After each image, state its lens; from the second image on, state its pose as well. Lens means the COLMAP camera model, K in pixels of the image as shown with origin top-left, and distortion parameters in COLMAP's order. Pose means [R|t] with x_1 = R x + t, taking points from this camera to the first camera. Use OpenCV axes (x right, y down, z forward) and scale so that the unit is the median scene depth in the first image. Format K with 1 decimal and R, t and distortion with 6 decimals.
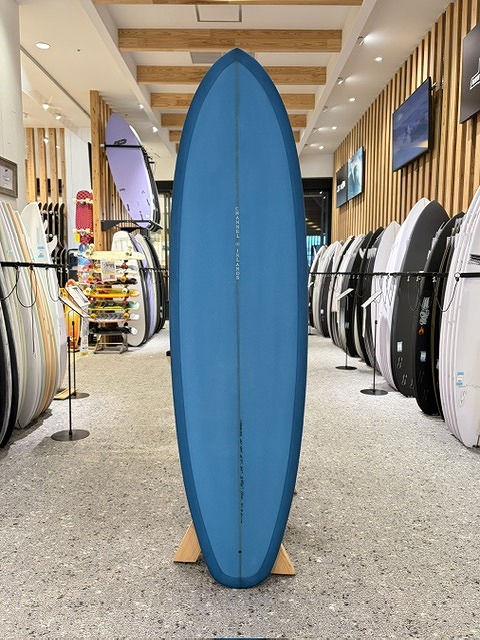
lens RADIAL K [[502.5, 0, 238.7], [0, 502.5, 328.7], [0, 0, 1]] dist [0.012178, -0.033357]
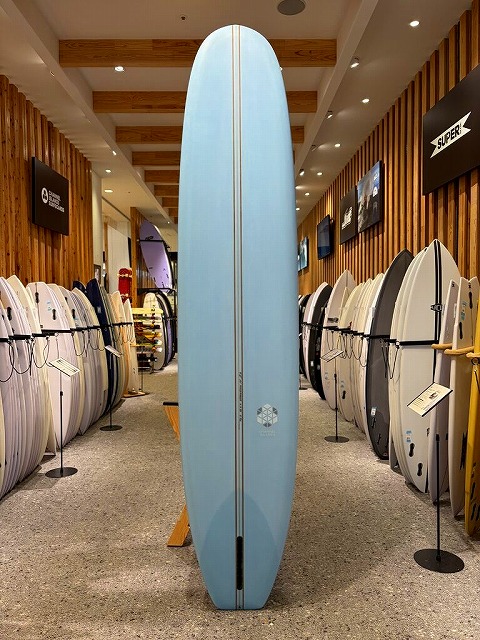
lens RADIAL K [[525.7, 0, 240.0], [0, 525.7, 320.0], [0, 0, 1]] dist [0.009922, 0.003060]
pose [[0.999887, -0.012543, 0.008259, 0.029479], [0.013187, 0.996445, -0.083204, 0.022241], [-0.007186, 0.083304, 0.996498, -0.619118]]
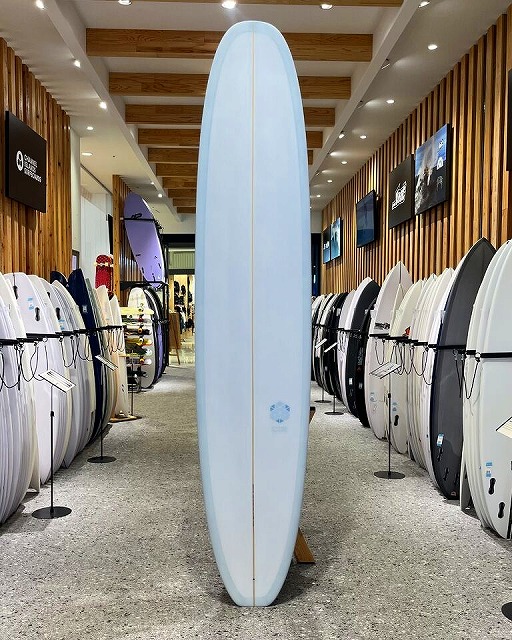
lens RADIAL K [[700.1, 0, 250.6], [0, 700.1, 339.4], [0, 0, 1]] dist [0.012615, -0.008920]
pose [[0.999410, -0.000734, 0.034334, -0.022750], [0.002869, 0.998061, -0.062182, 0.026779], [-0.034222, 0.062244, 0.997474, -0.664824]]
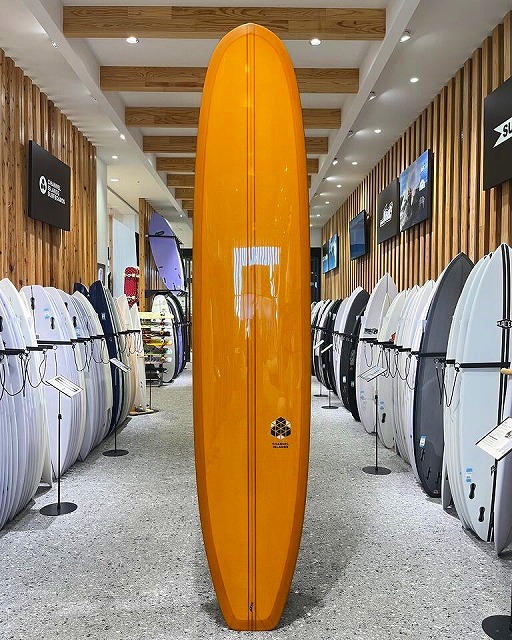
lens RADIAL K [[578.5, 0, 253.4], [0, 578.5, 319.7], [0, 0, 1]] dist [0.010194, -0.019260]
pose [[0.999976, 0.000005, 0.006905, 0.011329], [0.000597, 0.996188, -0.087229, 0.004856], [-0.006879, 0.087231, 0.996164, -0.577181]]
